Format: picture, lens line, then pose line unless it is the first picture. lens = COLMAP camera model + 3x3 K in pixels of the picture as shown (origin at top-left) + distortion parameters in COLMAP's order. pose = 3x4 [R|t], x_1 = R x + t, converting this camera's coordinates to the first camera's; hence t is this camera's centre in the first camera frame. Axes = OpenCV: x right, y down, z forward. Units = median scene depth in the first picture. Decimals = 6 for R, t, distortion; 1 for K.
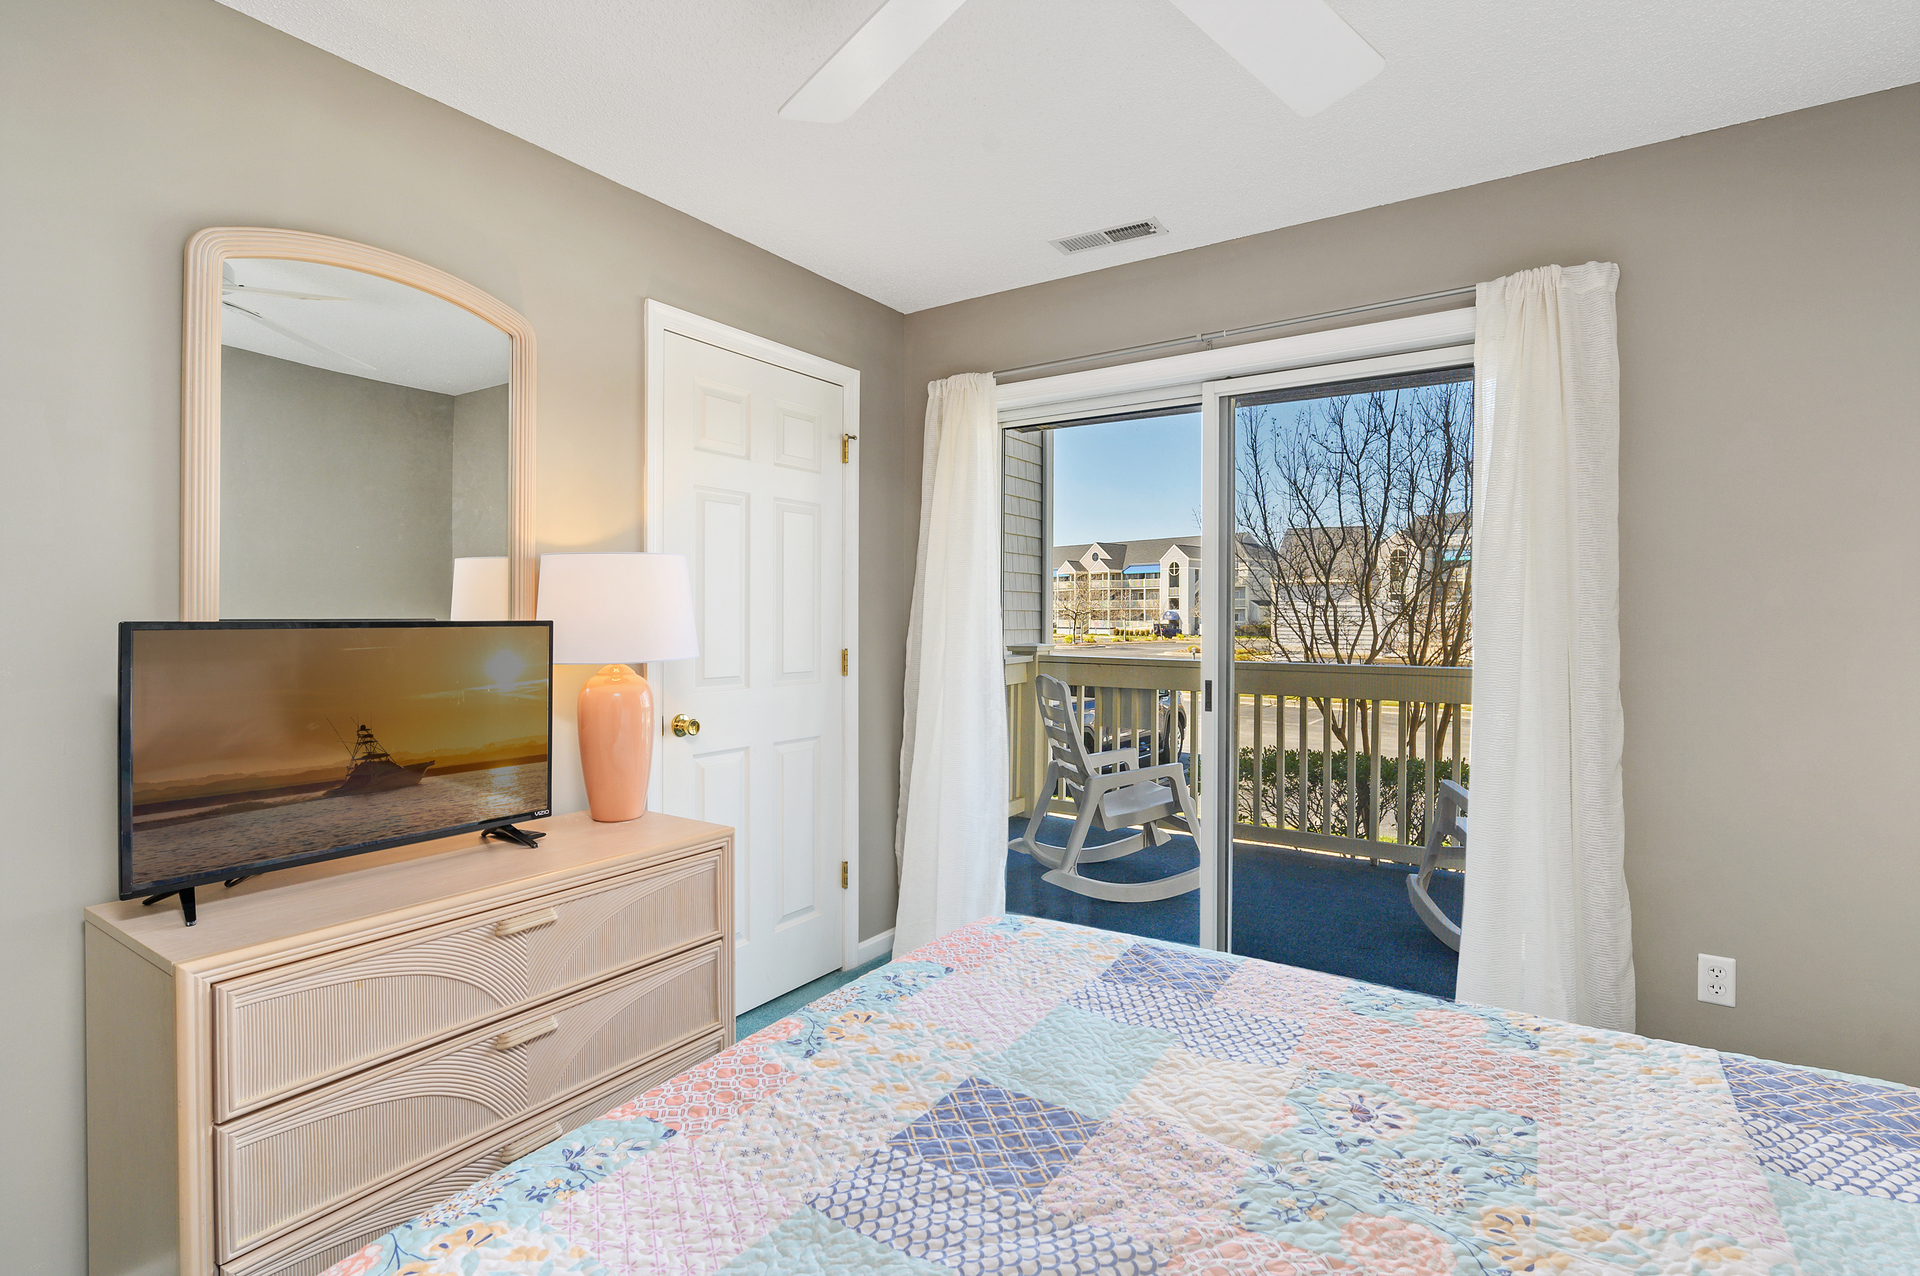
lens RADIAL K [[916.3, 0, 1013.6], [0, 916.3, 622.7], [0, 0, 1]] dist [-0.000595, 0.000181]
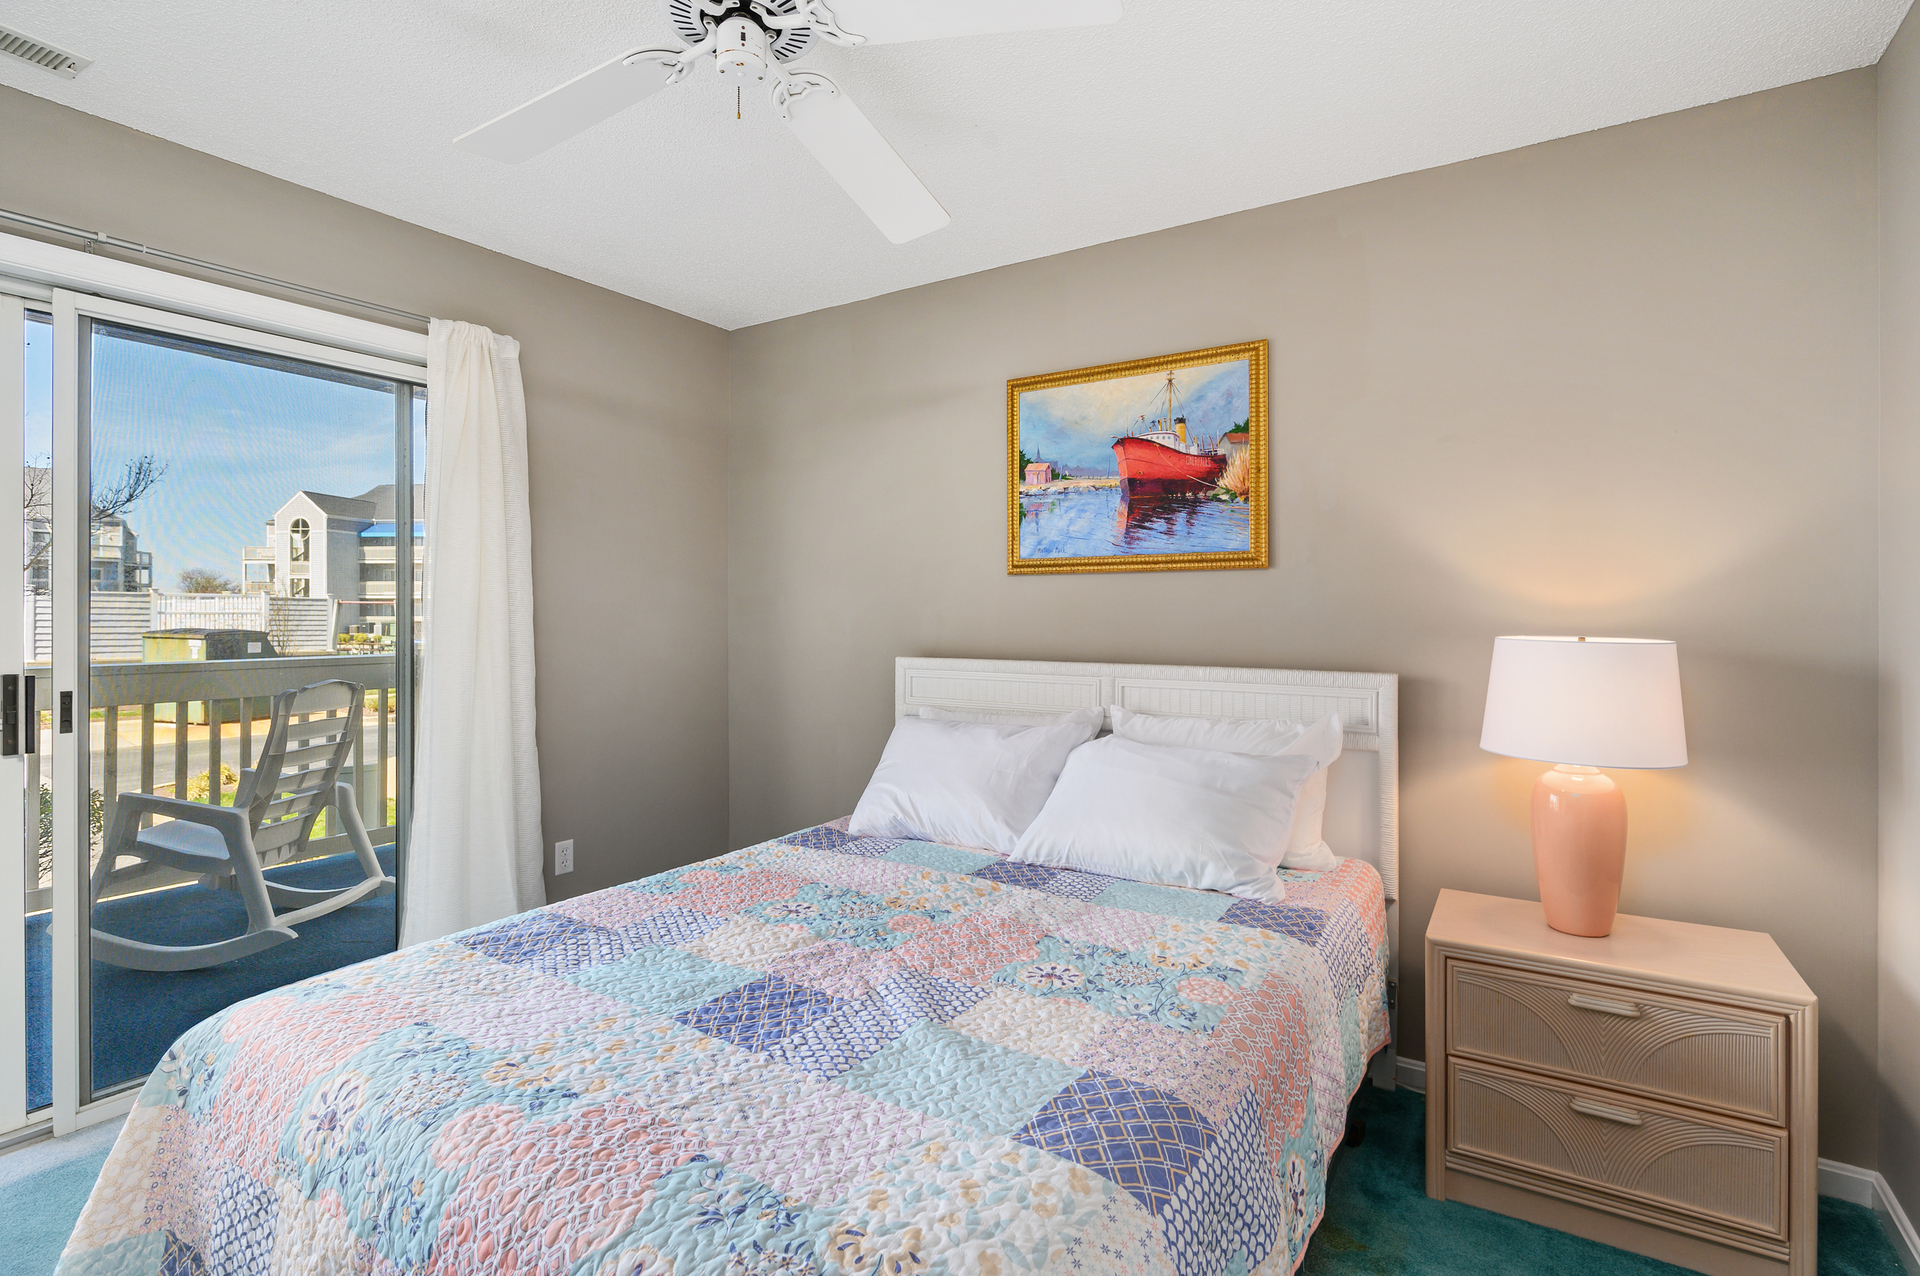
lens RADIAL K [[946.9, 0, 899.6], [0, 946.9, 604.2], [0, 0, 1]] dist [-0.002834, -0.000295]
pose [[0.042528, 0.006609, 0.999073, -1.124865], [0.004285, 0.999968, -0.006797, 0.001215], [-0.999086, 0.004570, 0.042499, 0.636373]]
